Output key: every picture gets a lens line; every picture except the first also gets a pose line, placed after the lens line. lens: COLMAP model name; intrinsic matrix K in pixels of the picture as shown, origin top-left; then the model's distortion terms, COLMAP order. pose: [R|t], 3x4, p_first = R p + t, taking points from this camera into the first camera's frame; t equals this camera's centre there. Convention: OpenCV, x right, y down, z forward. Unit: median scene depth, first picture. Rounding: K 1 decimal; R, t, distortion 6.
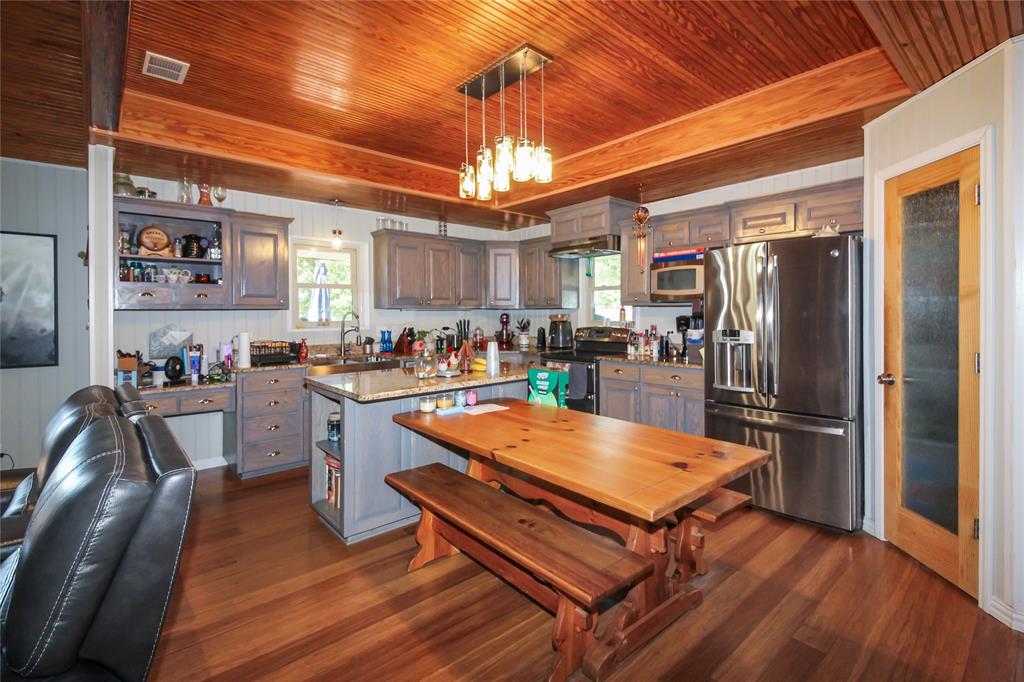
lens RADIAL K [[463.0, 0, 472.9], [0, 463.0, 322.0], [0, 0, 1]] dist [-0.013874, -0.000486]
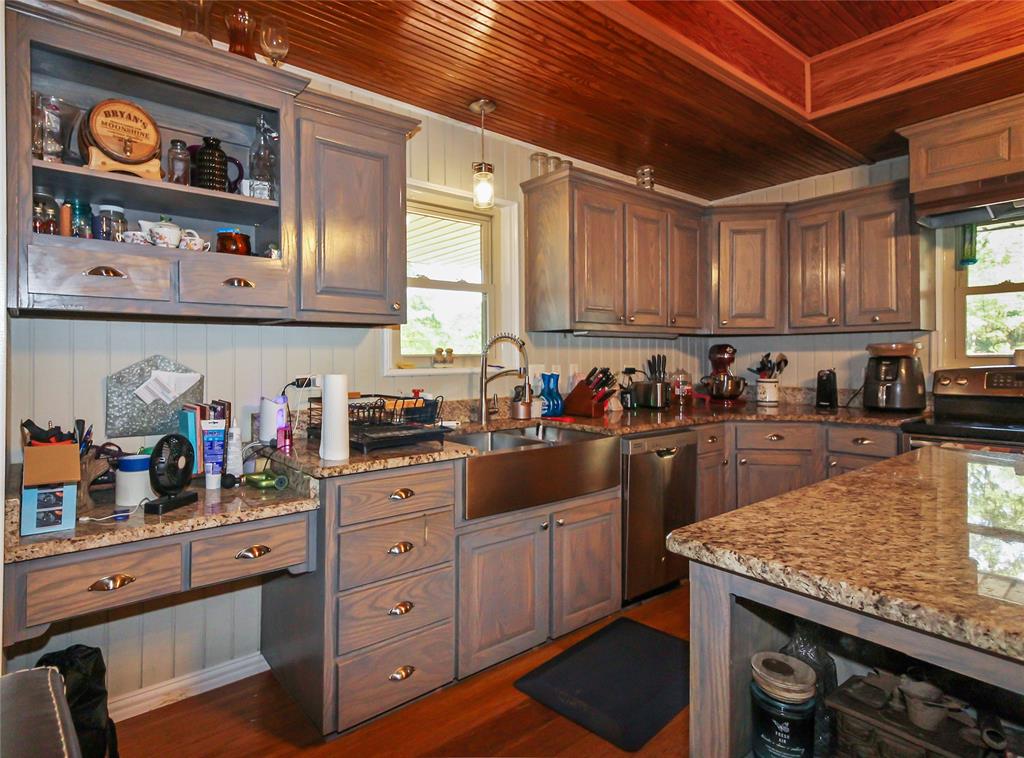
lens RADIAL K [[542.0, 0, 424.7], [0, 542.0, 362.7], [0, 0, 1]] dist [0.020772, -0.000403]
pose [[0.998281, 0.003455, -0.058510, -0.369217], [-0.004026, 0.999945, -0.009649, 0.016039], [0.058473, 0.009868, 0.998240, 0.497881]]
